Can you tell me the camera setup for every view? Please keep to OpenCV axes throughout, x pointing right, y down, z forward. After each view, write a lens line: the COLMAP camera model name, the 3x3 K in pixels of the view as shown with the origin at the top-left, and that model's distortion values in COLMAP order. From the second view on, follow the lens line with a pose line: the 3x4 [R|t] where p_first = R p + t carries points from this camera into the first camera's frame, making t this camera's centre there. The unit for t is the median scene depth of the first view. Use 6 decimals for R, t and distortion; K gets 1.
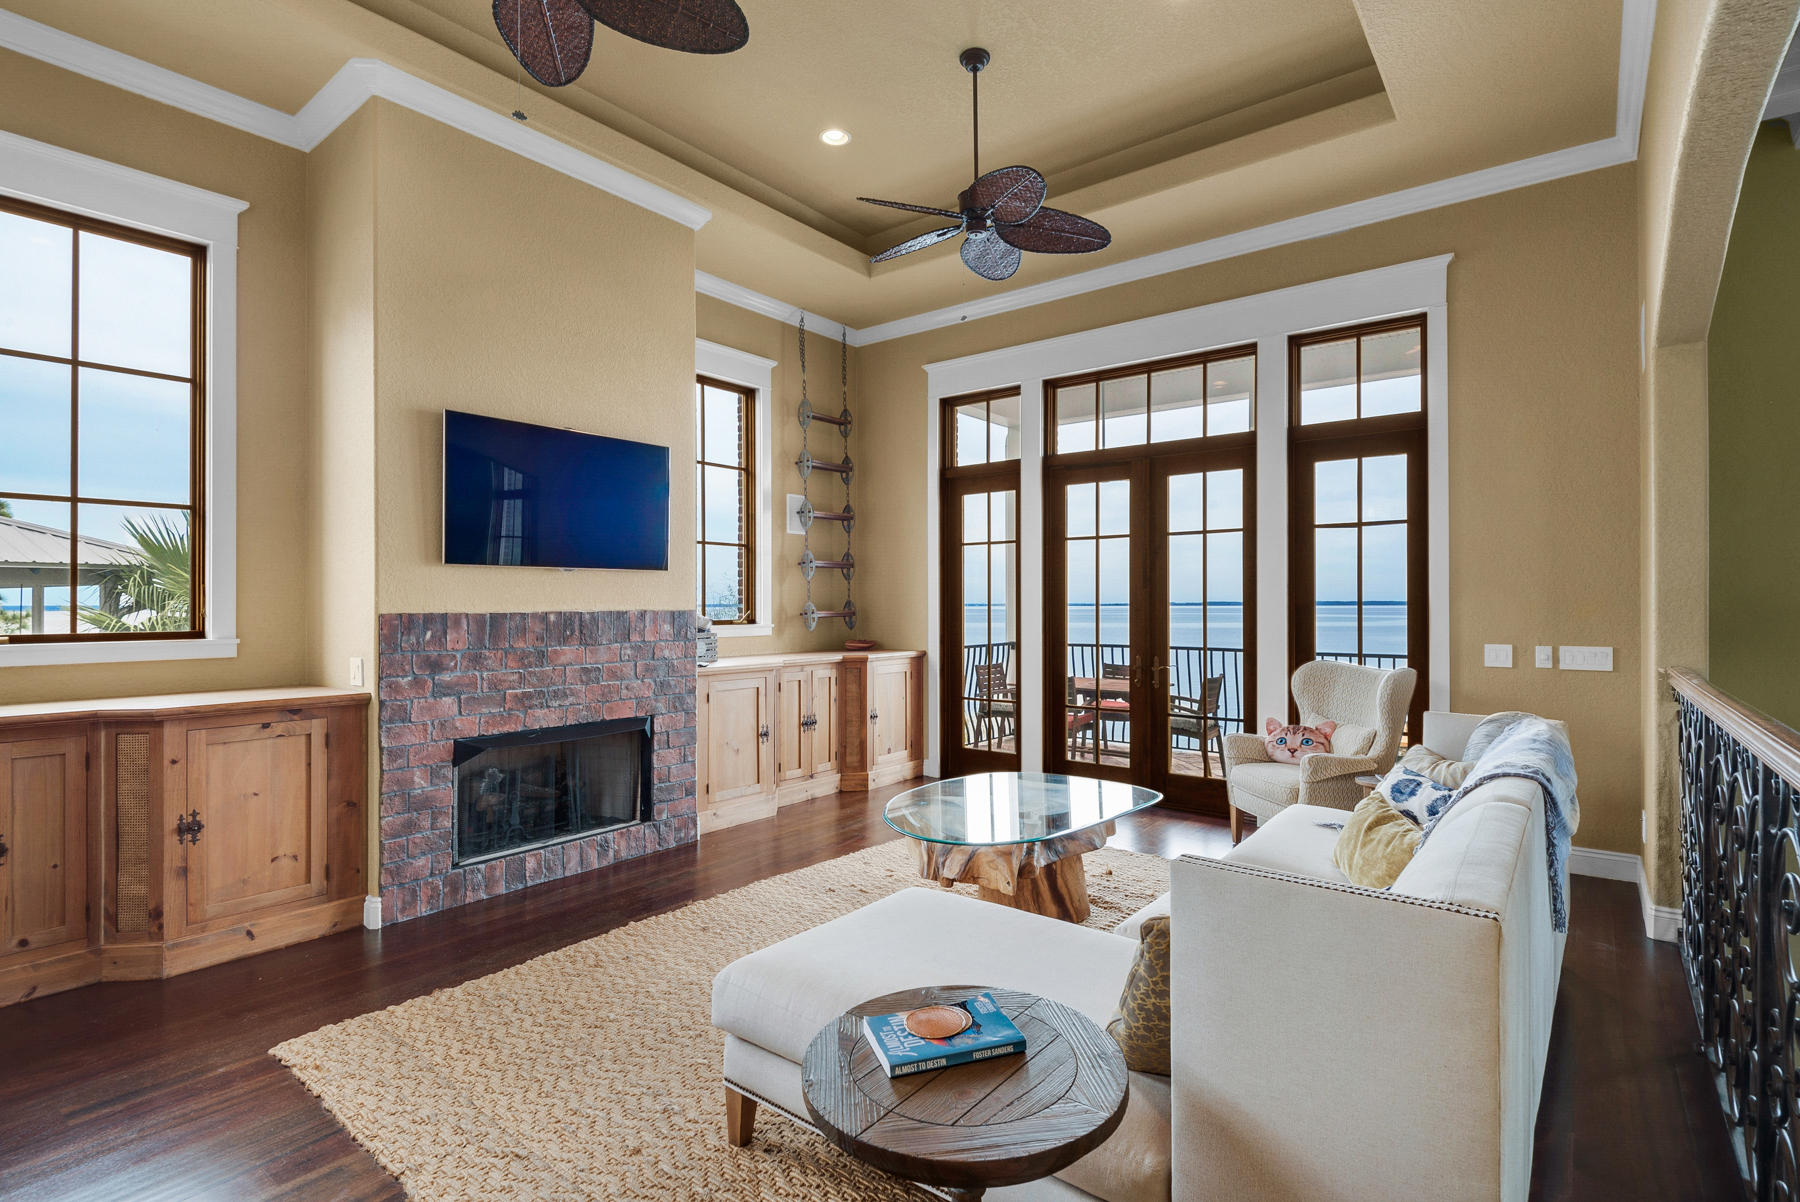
lens RADIAL K [[863.4, 0, 897.2], [0, 863.4, 608.5], [0, 0, 1]] dist [0.004638, -0.003237]
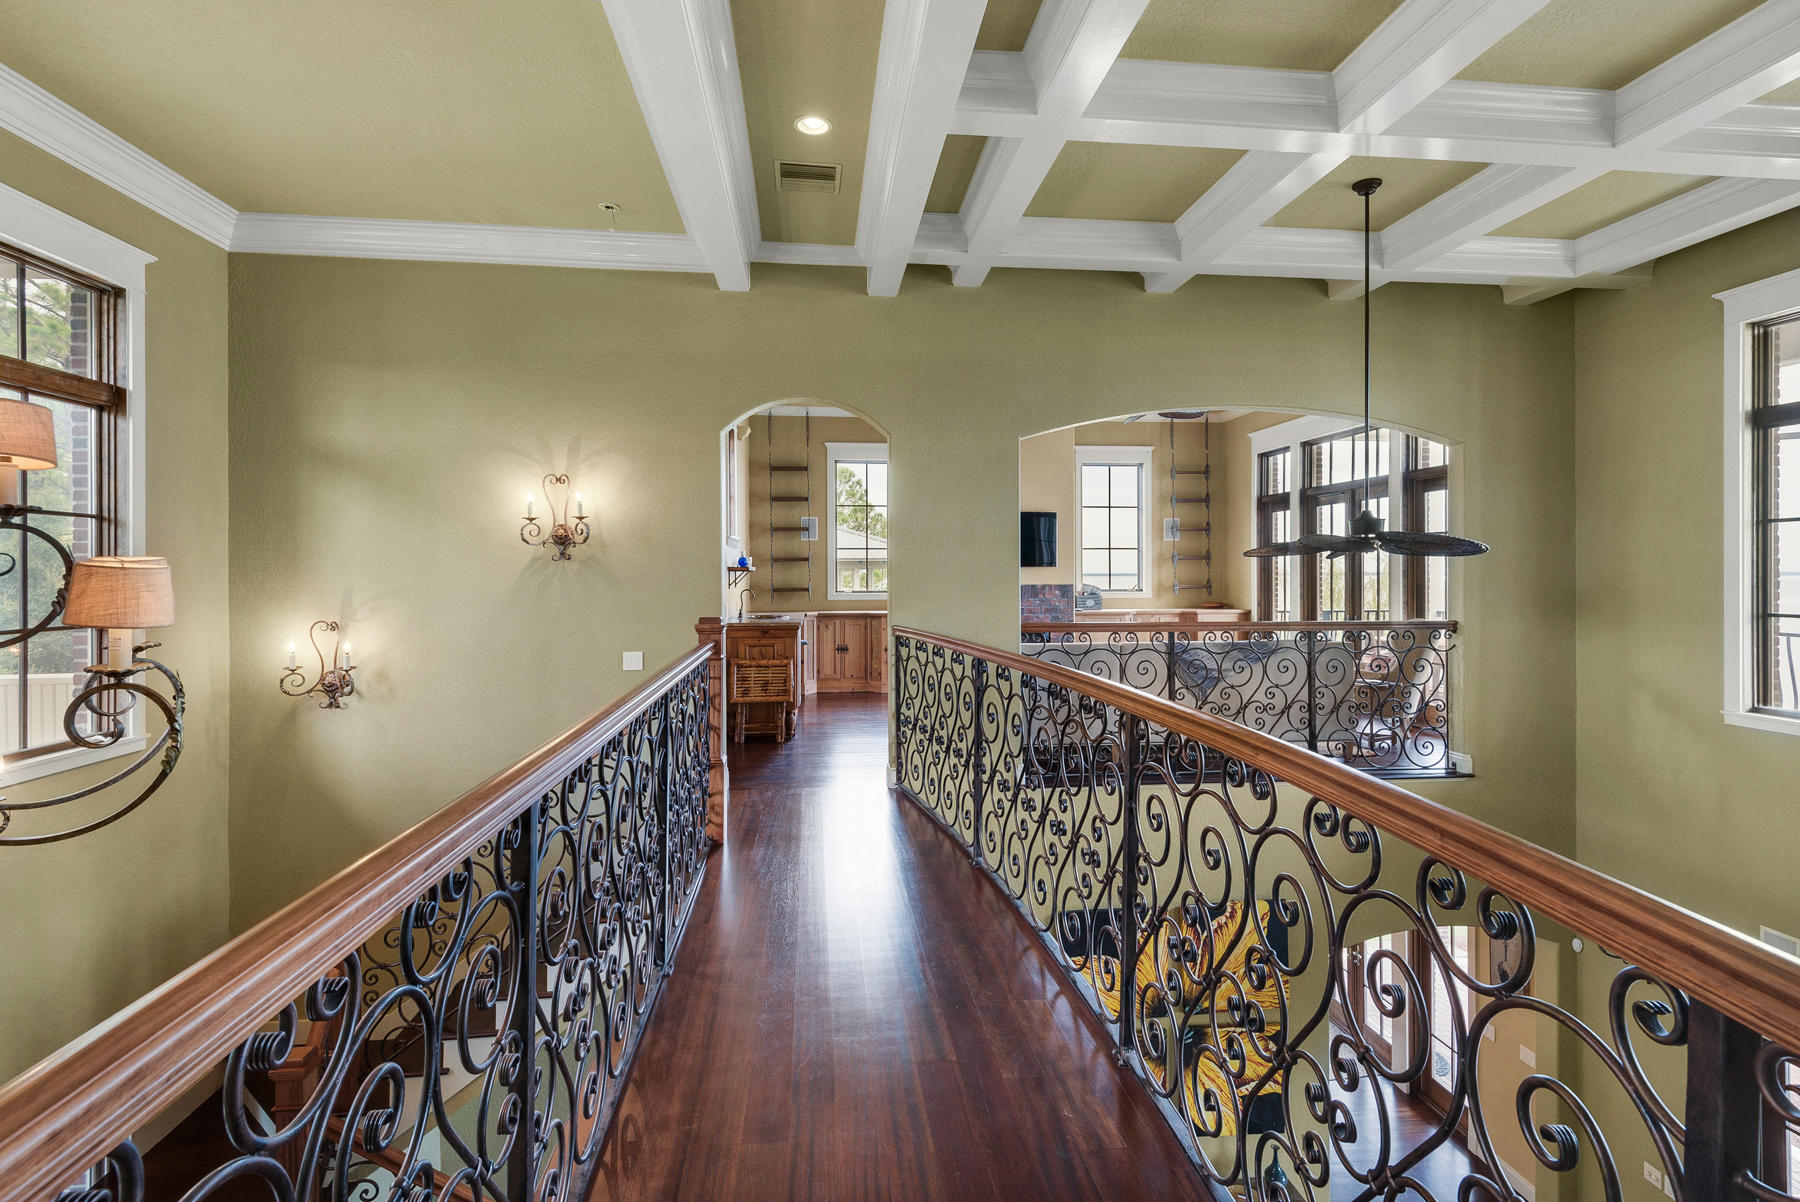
lens RADIAL K [[823.8, 0, 885.5], [0, 823.8, 571.5], [0, 0, 1]] dist [0.008083, -0.008044]
pose [[0.681468, -0.000415, -0.731848, 1.067766], [-0.003616, 0.999986, -0.003934, -0.022818], [0.731839, 0.005327, 0.681457, -0.829807]]
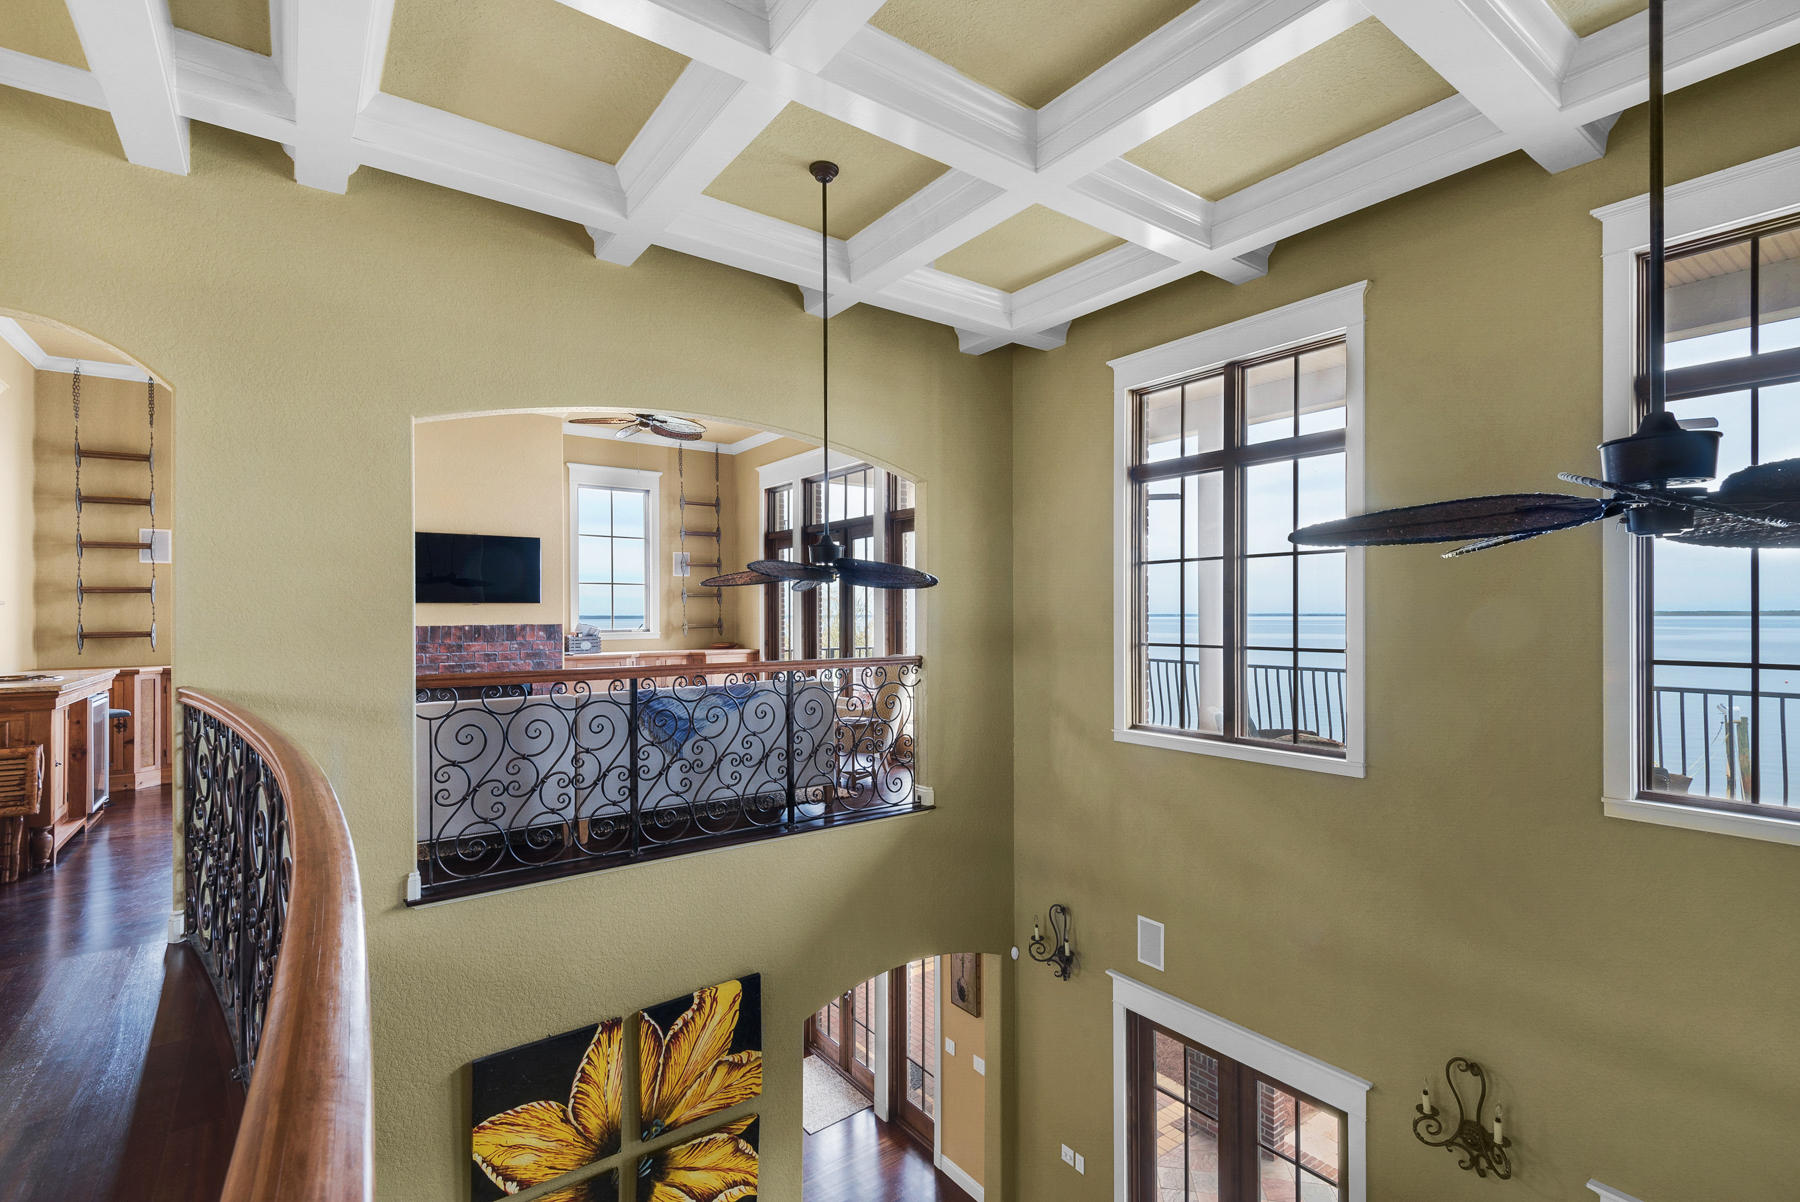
lens RADIAL K [[823.8, 0, 907.8], [0, 823.8, 612.4], [0, 0, 1]] dist [0.008083, -0.008044]
pose [[0.965008, -0.000587, -0.262221, 1.053417], [-0.000965, 0.999983, -0.005789, -0.015189], [0.262220, 0.005839, 0.964990, -0.560597]]
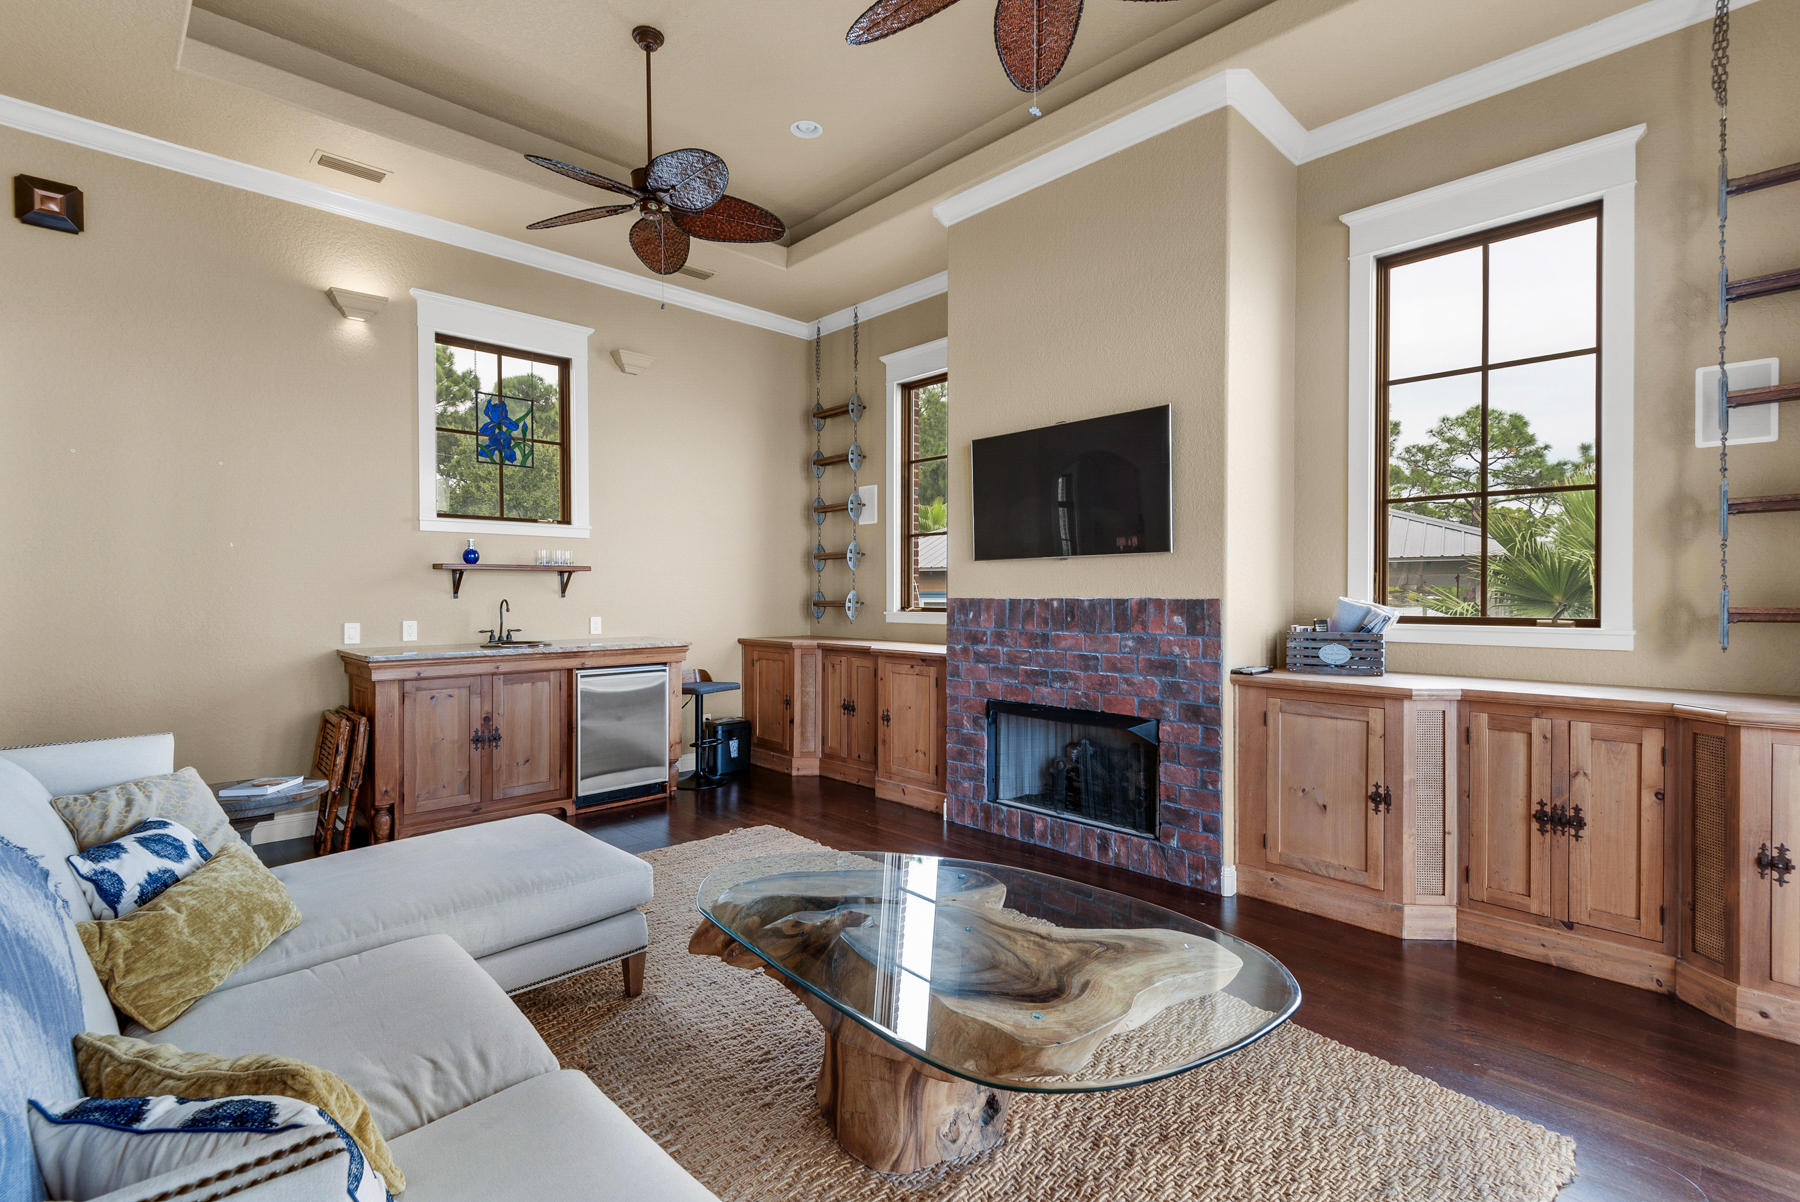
lens RADIAL K [[823.8, 0, 909.2], [0, 823.8, 599.0], [0, 0, 1]] dist [0.008083, -0.008044]
pose [[-0.149213, 0.008058, -0.988772, 0.612100], [-0.004907, 0.999948, 0.008889, -0.003876], [0.988793, 0.006178, -0.149166, 0.939613]]
